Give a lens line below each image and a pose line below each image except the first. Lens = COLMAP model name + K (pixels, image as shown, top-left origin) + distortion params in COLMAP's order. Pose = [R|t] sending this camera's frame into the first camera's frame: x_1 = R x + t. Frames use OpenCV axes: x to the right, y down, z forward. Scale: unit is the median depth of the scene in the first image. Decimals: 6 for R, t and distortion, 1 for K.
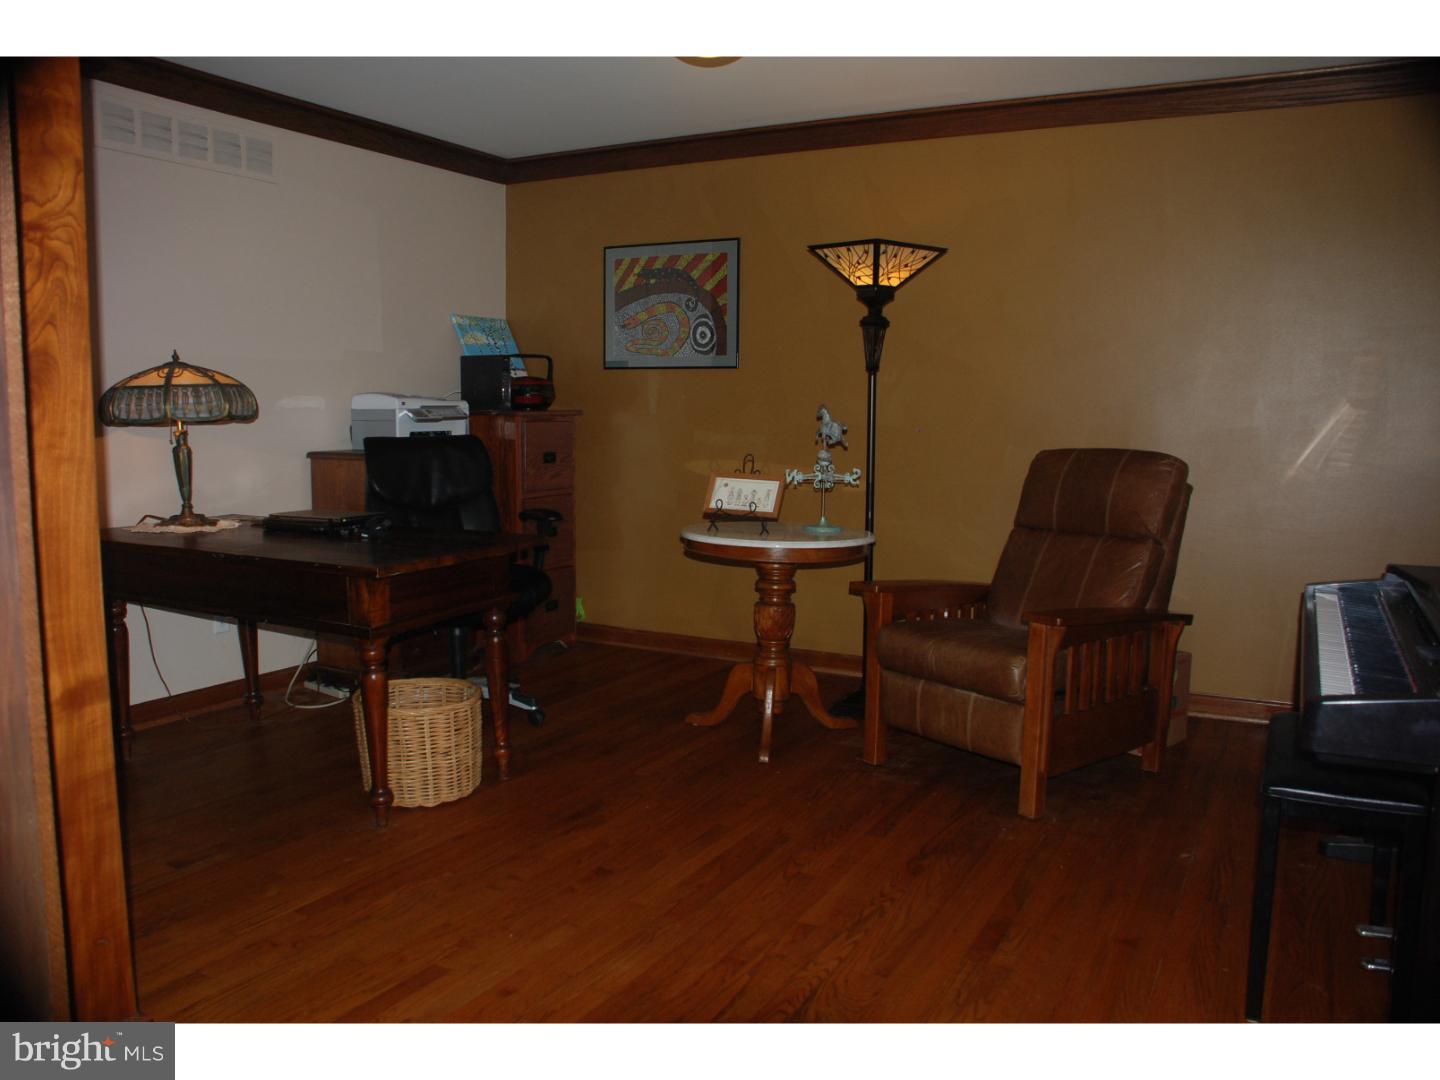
lens RADIAL K [[1147.9, 0, 720.0], [0, 1147.9, 540.0], [0, 0, 1]] dist [-0.154488, 0.001412]
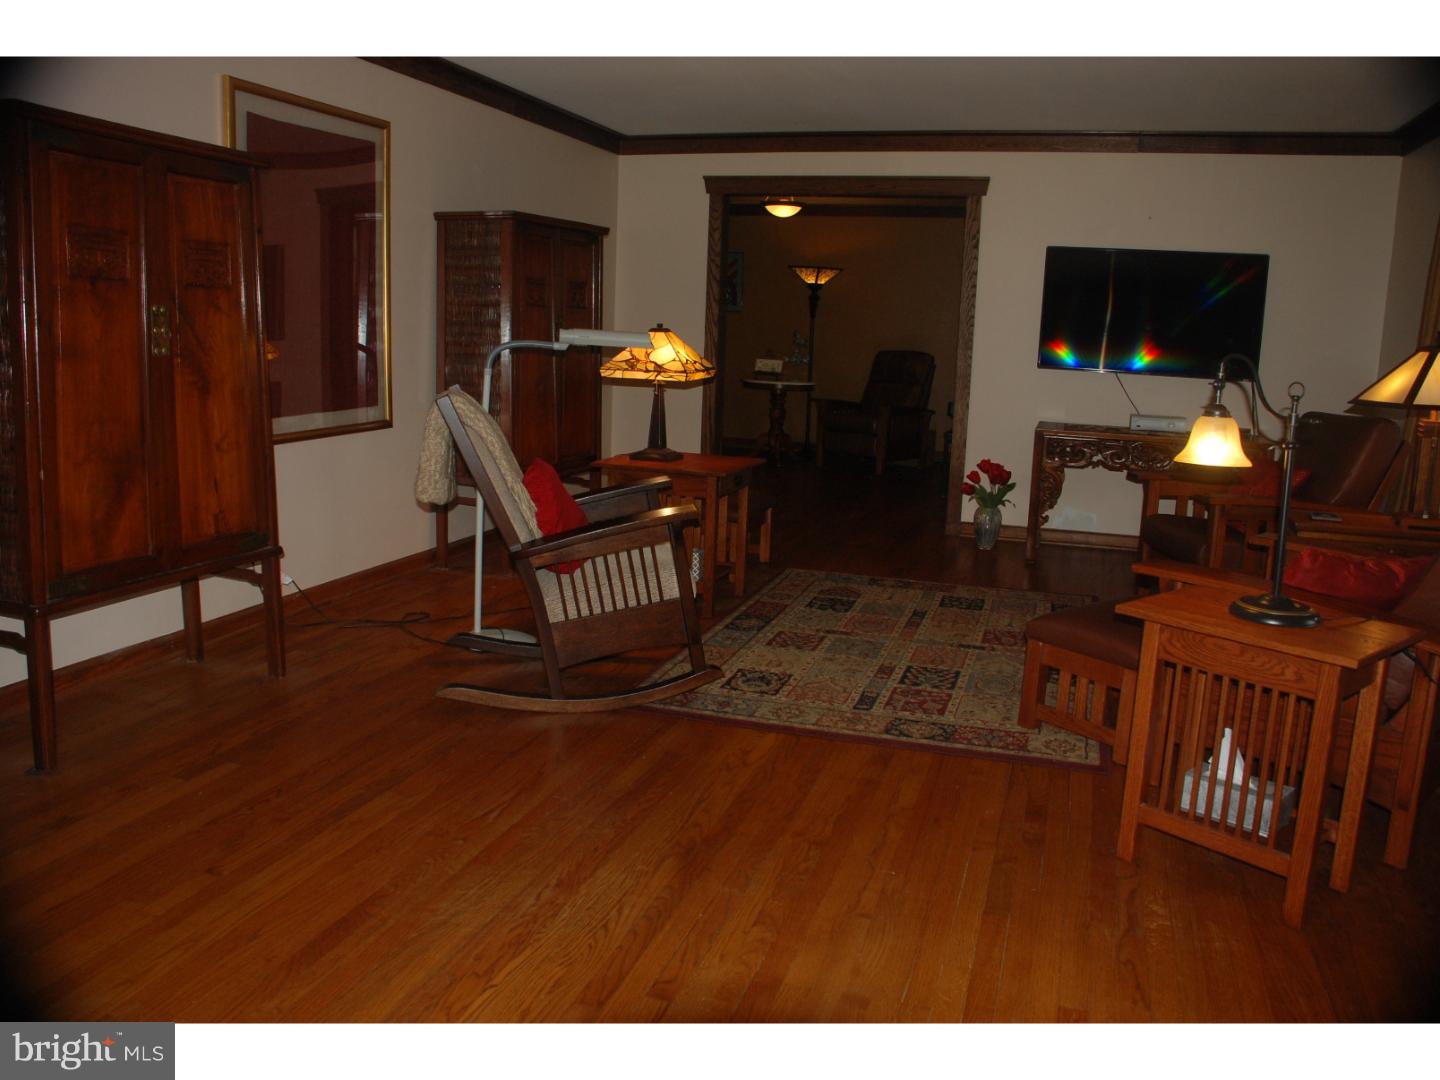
lens RADIAL K [[1127.3, 0, 720.0], [0, 1127.3, 540.0], [0, 0, 1]] dist [-0.098207, 0.008078]
pose [[0.984117, -0.006790, 0.177392, -0.533348], [-0.007149, 0.996942, 0.077818, 0.154497], [-0.177378, -0.077850, 0.981059, -1.482971]]
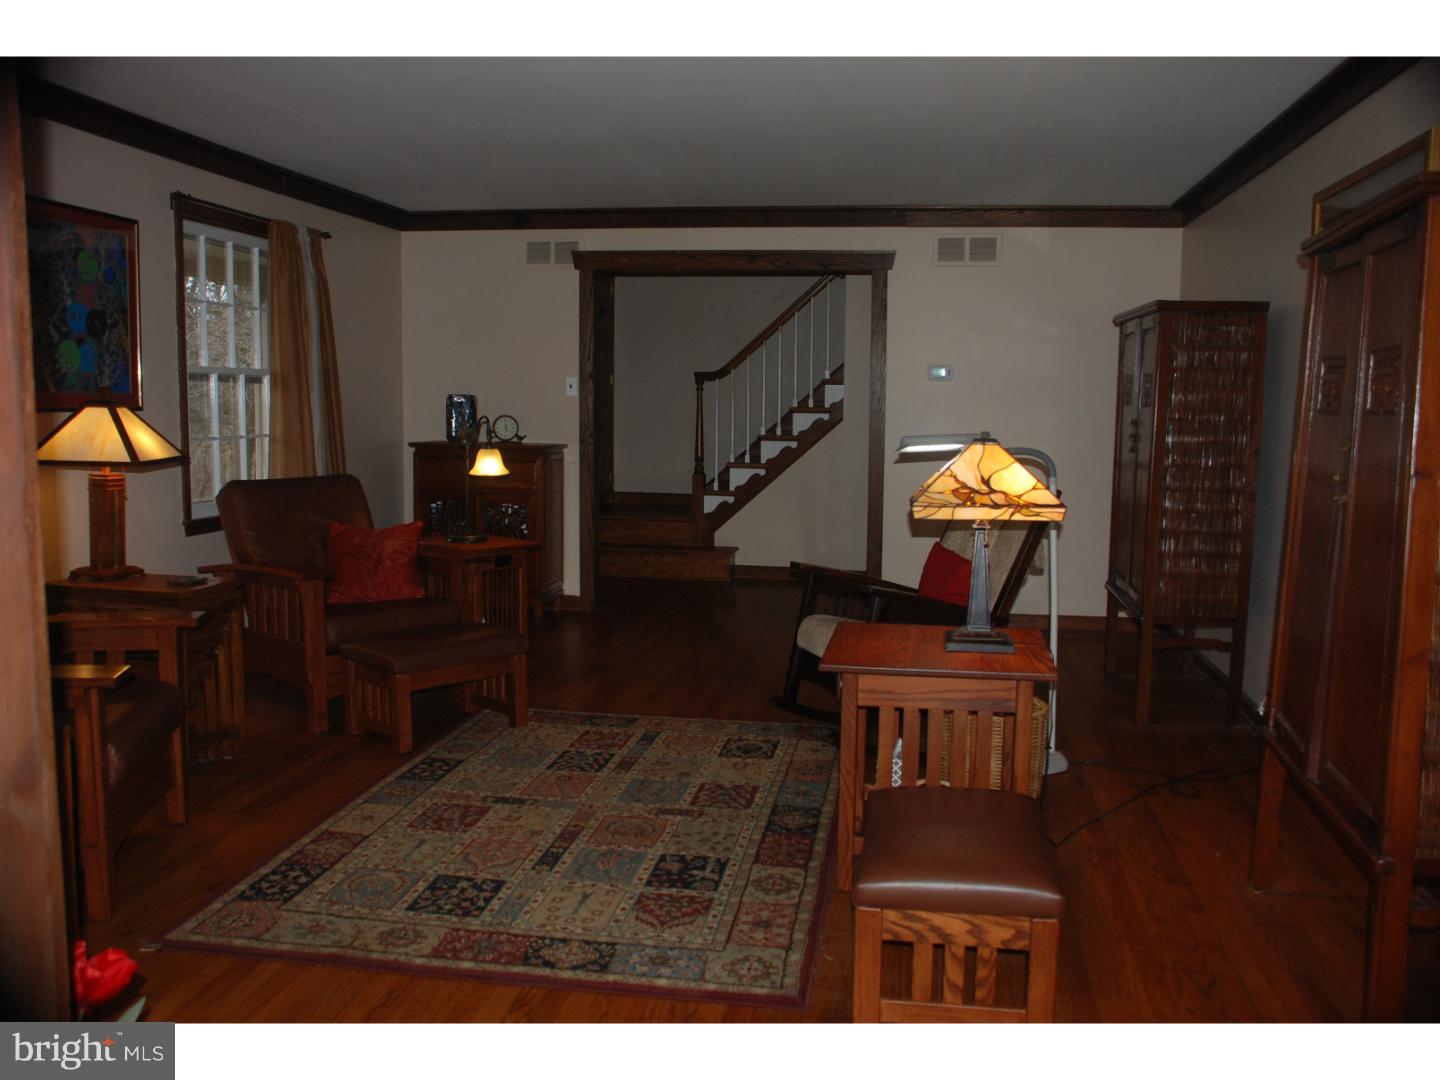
lens RADIAL K [[1249.0, 0, 720.0], [0, 1249.0, 540.0], [0, 0, 1]] dist [0.001773, 0.000355]
pose [[-0.948272, 0.014457, -0.317128, 0.055369], [-0.057808, 0.974397, 0.217278, -0.083699], [0.312150, 0.224371, -0.923158, 0.458021]]
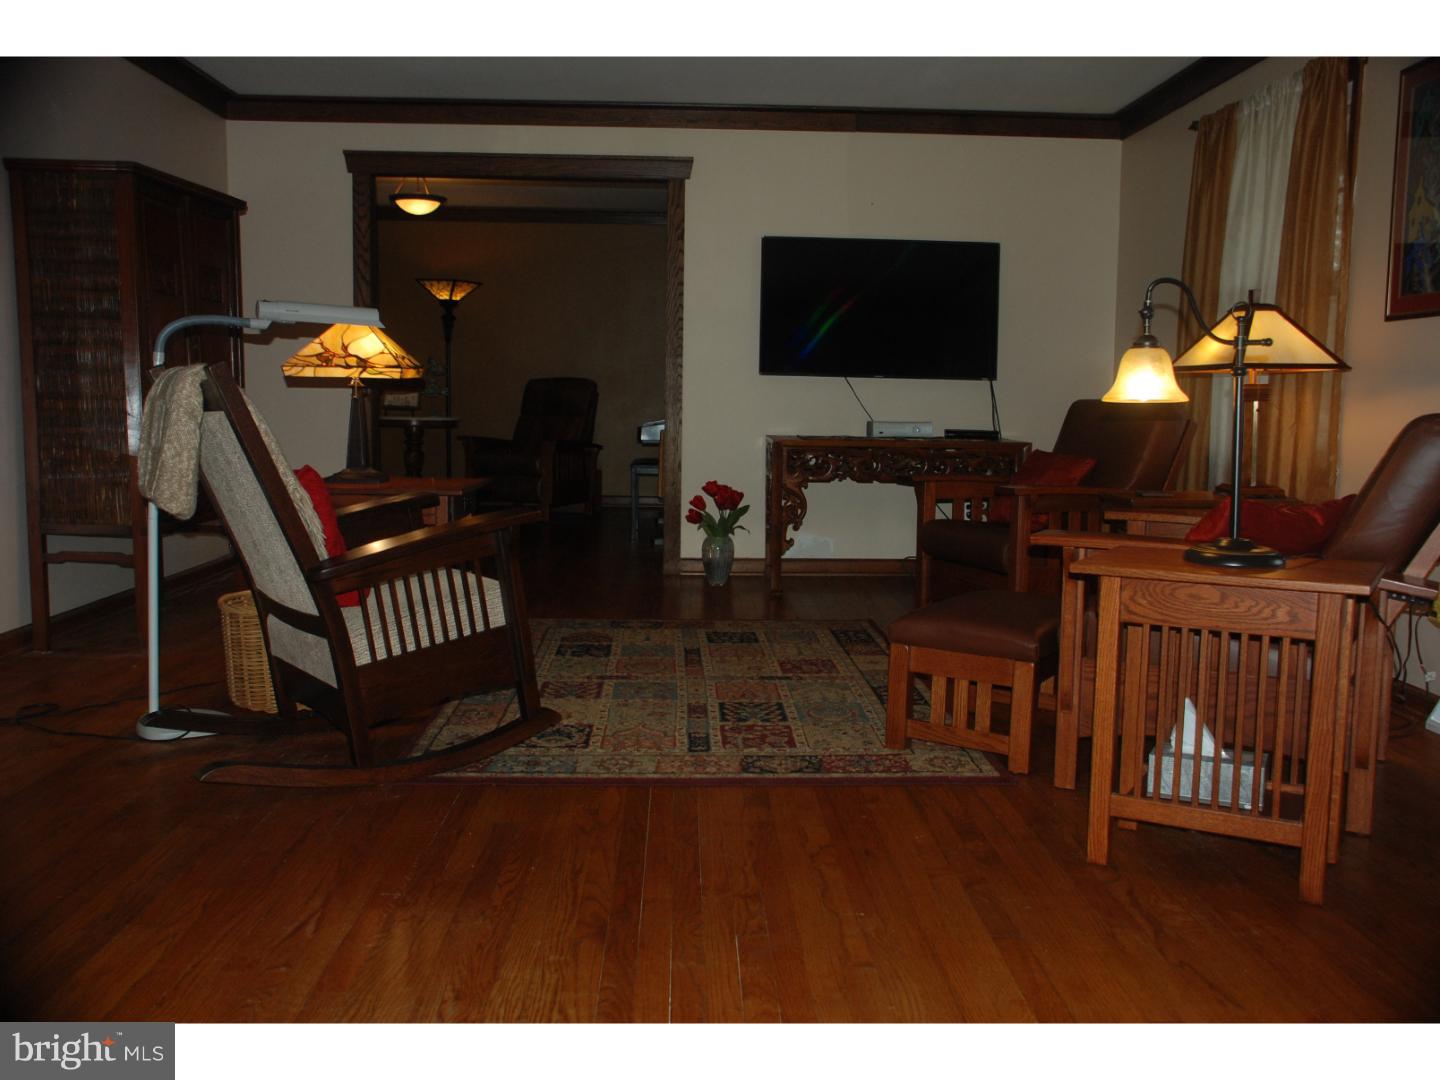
lens RADIAL K [[1314.9, 0, 720.0], [0, 1314.9, 540.0], [0, 0, 1]] dist [-0.047546, 0.014598]
pose [[0.868229, -0.048957, 0.493742, -0.668030], [0.047165, 0.998757, 0.016094, 0.208437], [-0.493916, 0.009314, 0.869460, -1.383093]]
